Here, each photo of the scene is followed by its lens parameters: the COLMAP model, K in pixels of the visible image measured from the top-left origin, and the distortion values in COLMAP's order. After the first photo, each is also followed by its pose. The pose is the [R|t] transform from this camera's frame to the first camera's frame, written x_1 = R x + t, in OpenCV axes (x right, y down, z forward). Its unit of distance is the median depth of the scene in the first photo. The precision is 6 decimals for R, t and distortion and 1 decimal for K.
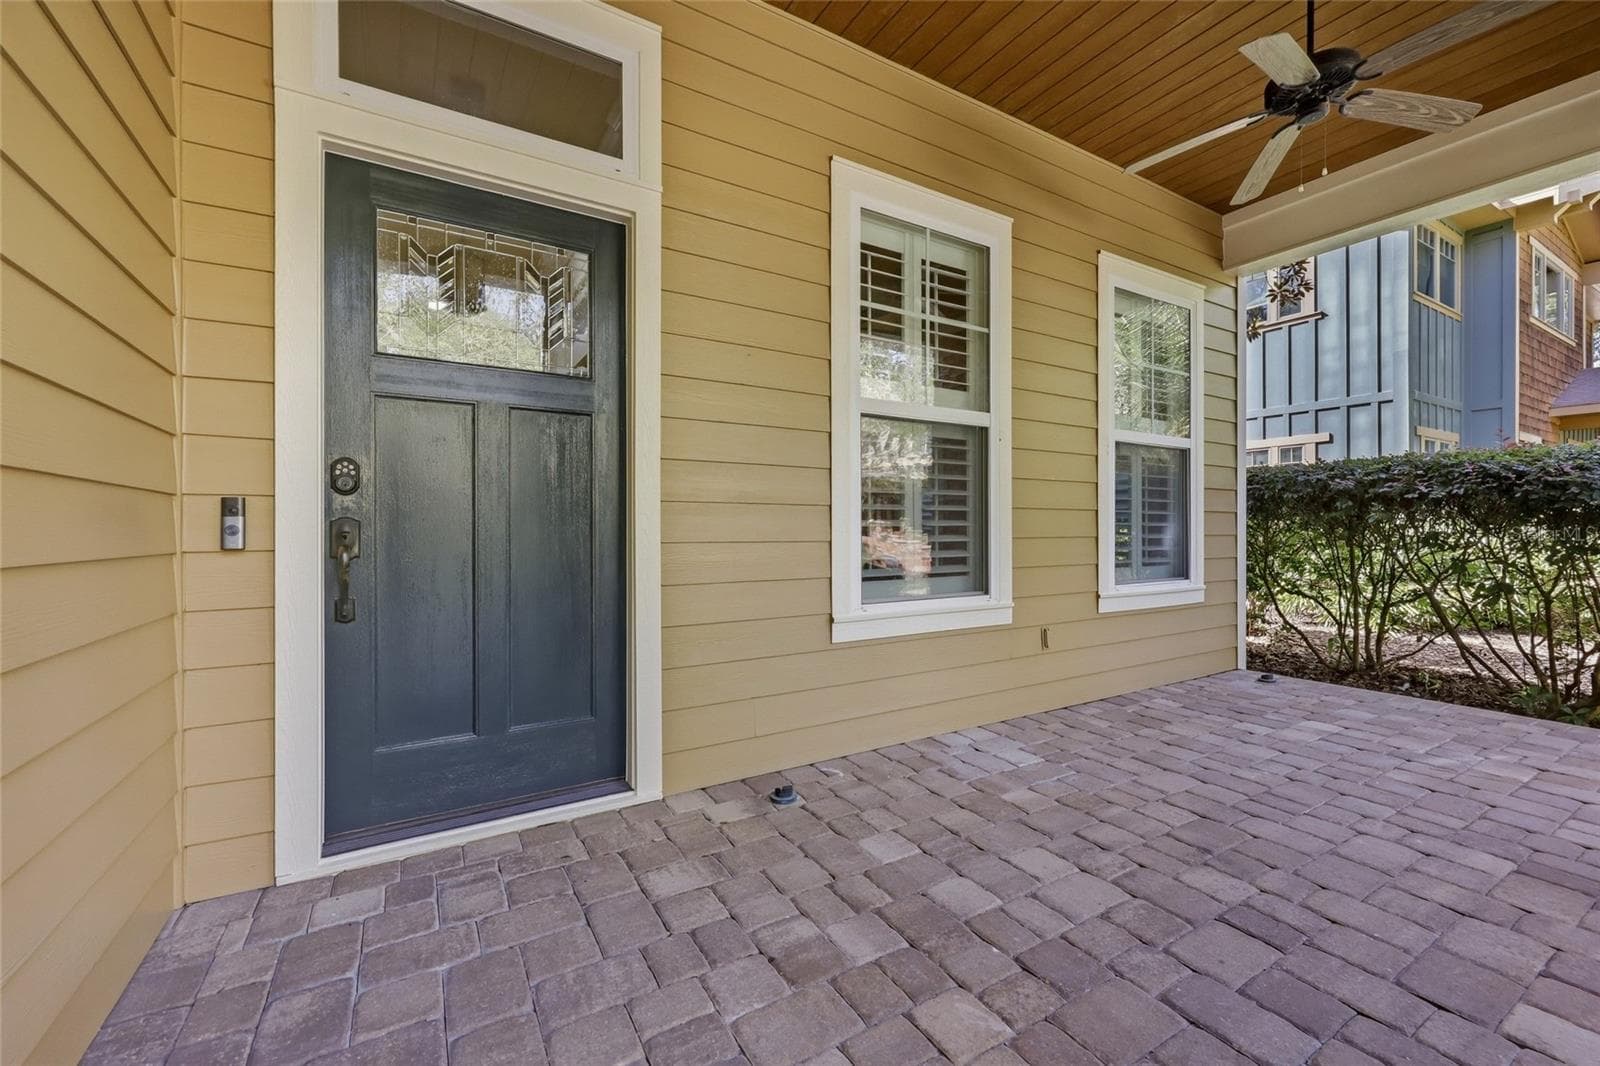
lens RADIAL K [[654.3, 0, 808.9], [0, 654.3, 534.6], [0, 0, 1]] dist [0.003894, -0.000567]
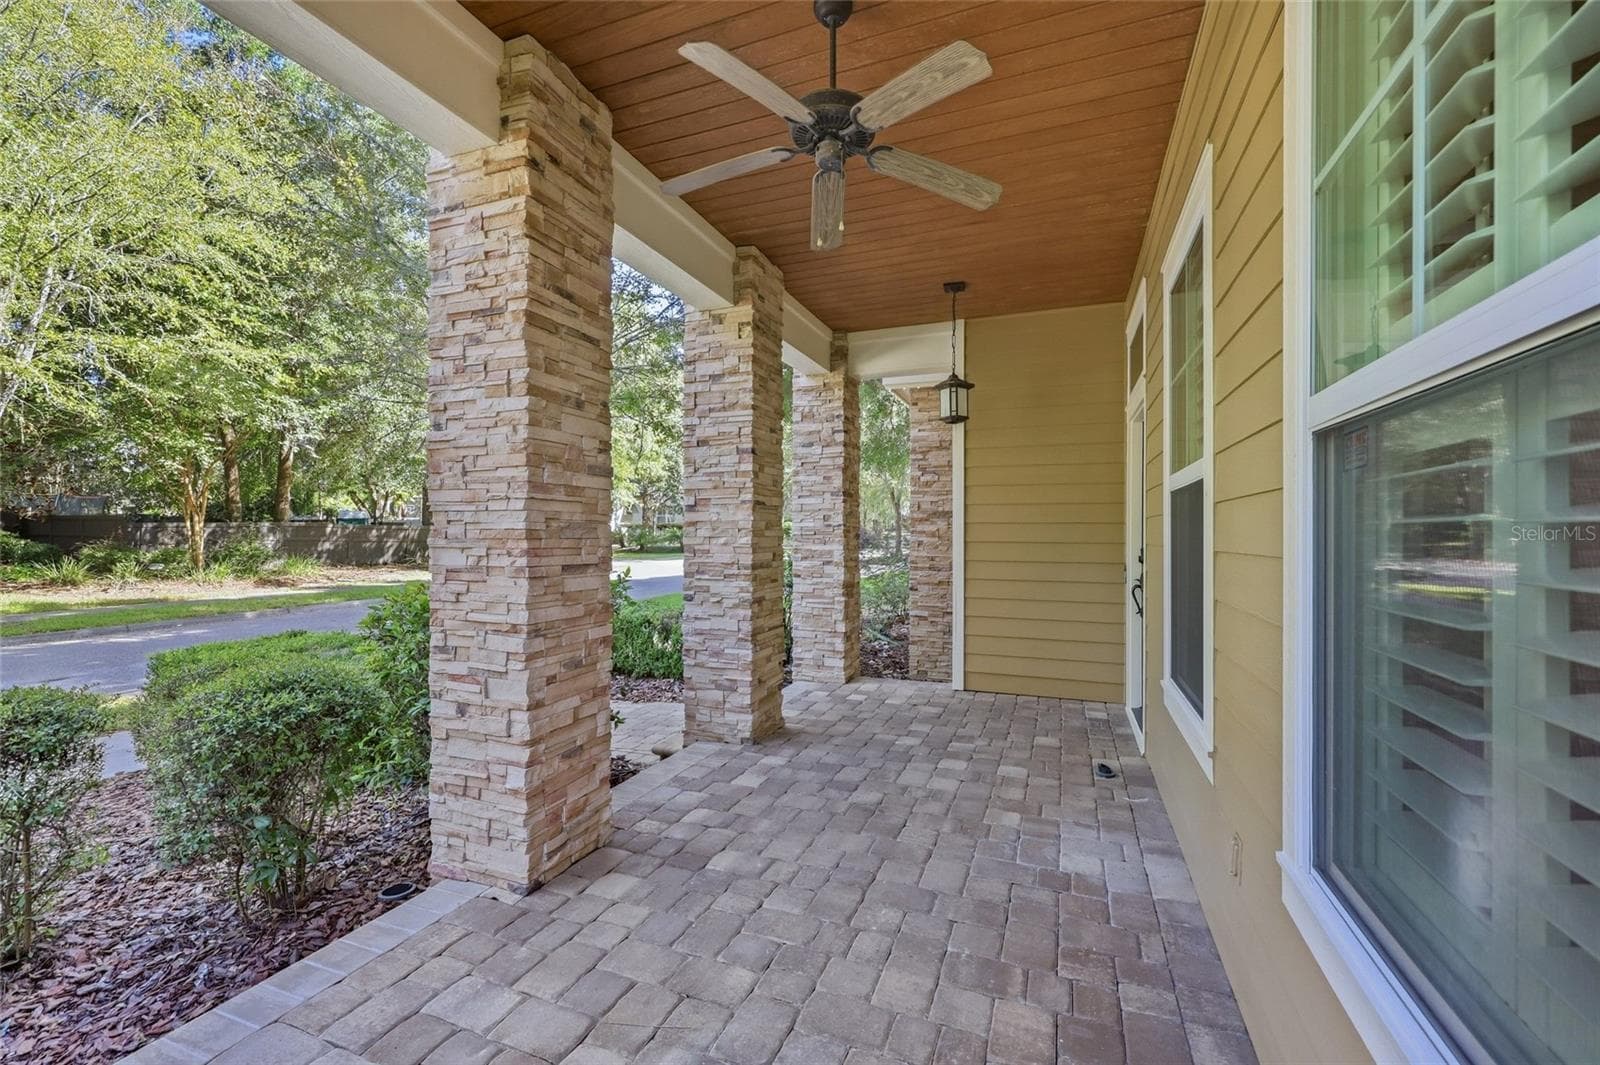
lens RADIAL K [[654.3, 0, 803.4], [0, 654.3, 532.2], [0, 0, 1]] dist [0.003894, -0.000567]
pose [[-0.803616, 0.000243, -0.595148, 1.660710], [0.000395, 1.000000, -0.000125, -0.176558], [0.595148, -0.000336, -0.803616, 2.125157]]
